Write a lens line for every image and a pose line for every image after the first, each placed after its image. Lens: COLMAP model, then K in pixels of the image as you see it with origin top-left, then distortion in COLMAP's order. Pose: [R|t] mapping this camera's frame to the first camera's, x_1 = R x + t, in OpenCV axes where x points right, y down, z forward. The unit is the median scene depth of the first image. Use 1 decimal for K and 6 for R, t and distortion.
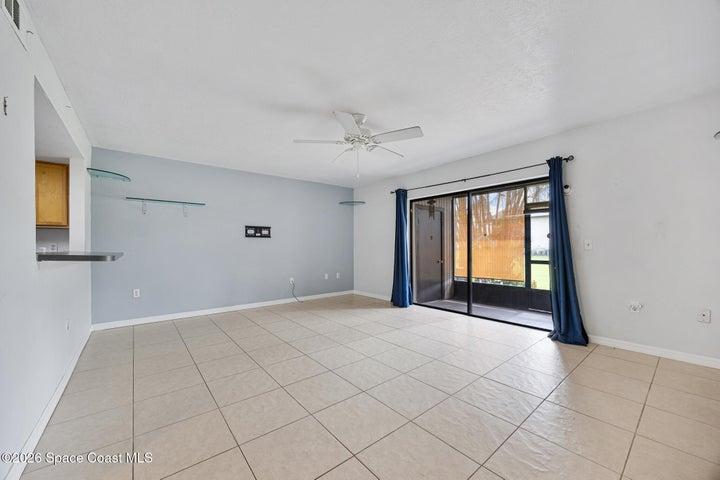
lens RADIAL K [[275.3, 0, 358.7], [0, 275.3, 244.3], [0, 0, 1]] dist [0.001848, -0.000179]
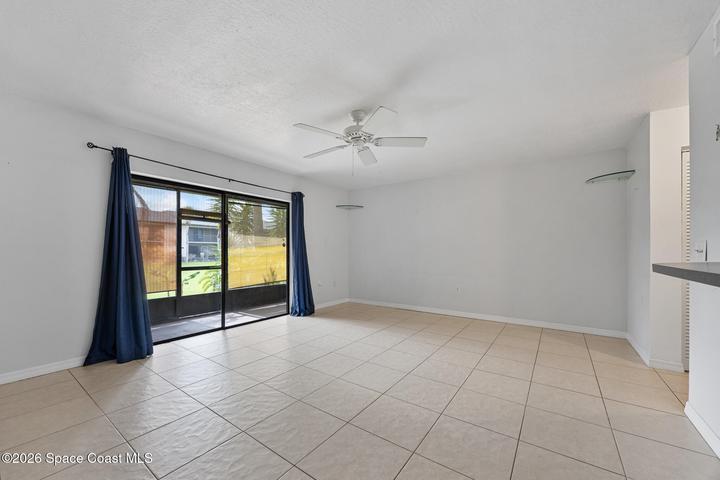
lens RADIAL K [[275.3, 0, 352.4], [0, 275.3, 250.9], [0, 0, 1]] dist [0.001848, -0.000179]
pose [[-0.246075, 0.005790, 0.969234, -0.589306], [-0.004180, 0.999967, -0.007034, 0.005431], [-0.969242, -0.005782, -0.246043, 0.820006]]
